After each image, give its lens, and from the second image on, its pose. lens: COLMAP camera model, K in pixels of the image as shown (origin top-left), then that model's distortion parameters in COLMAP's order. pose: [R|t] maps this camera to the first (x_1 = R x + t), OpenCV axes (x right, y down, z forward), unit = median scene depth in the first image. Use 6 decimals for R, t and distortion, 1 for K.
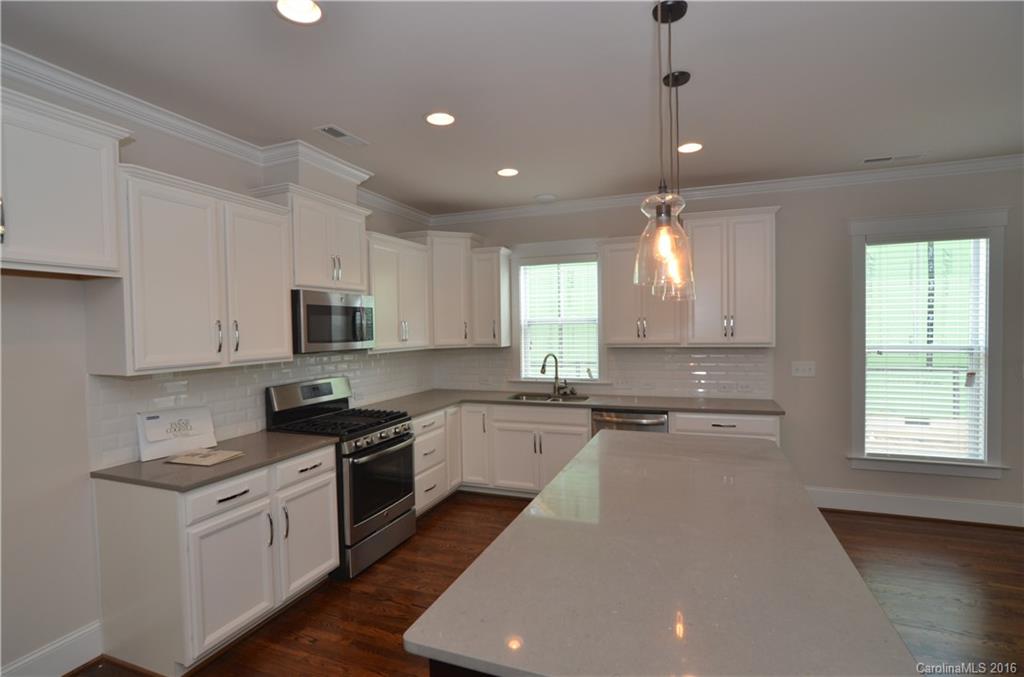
lens RADIAL K [[495.3, 0, 508.8], [0, 495.3, 340.9], [0, 0, 1]] dist [-0.010699, 0.005077]
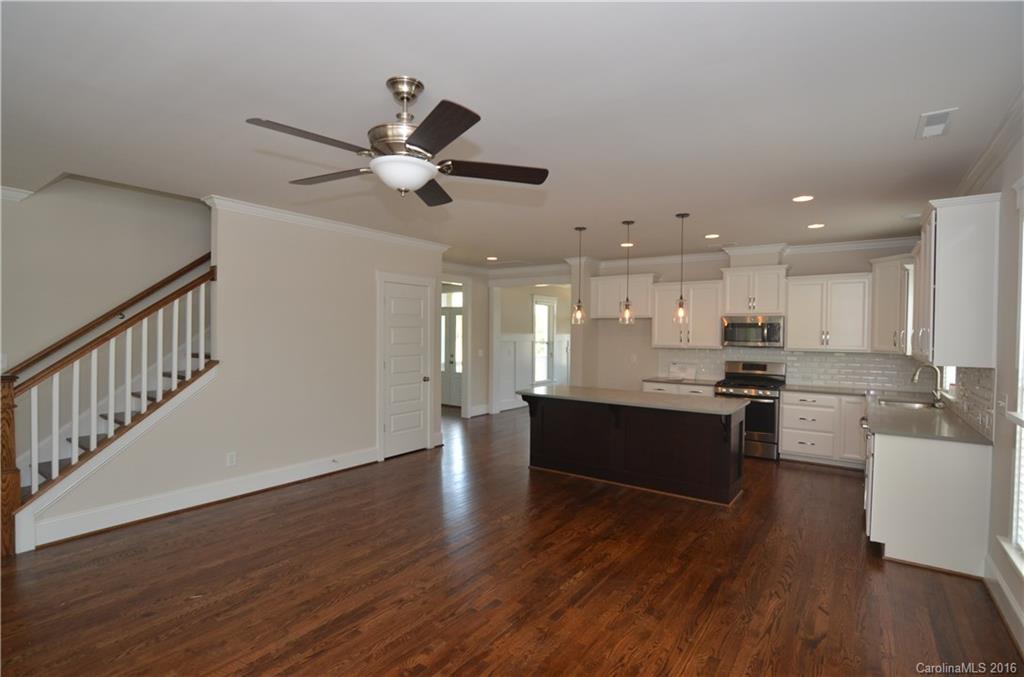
lens RADIAL K [[495.3, 0, 511.9], [0, 495.3, 335.9], [0, 0, 1]] dist [-0.010699, 0.005077]
pose [[-0.248226, 0.022816, -0.968433, 1.688541], [-0.032168, 0.998977, 0.031781, -0.050185], [0.968168, 0.039041, -0.247238, 0.561563]]
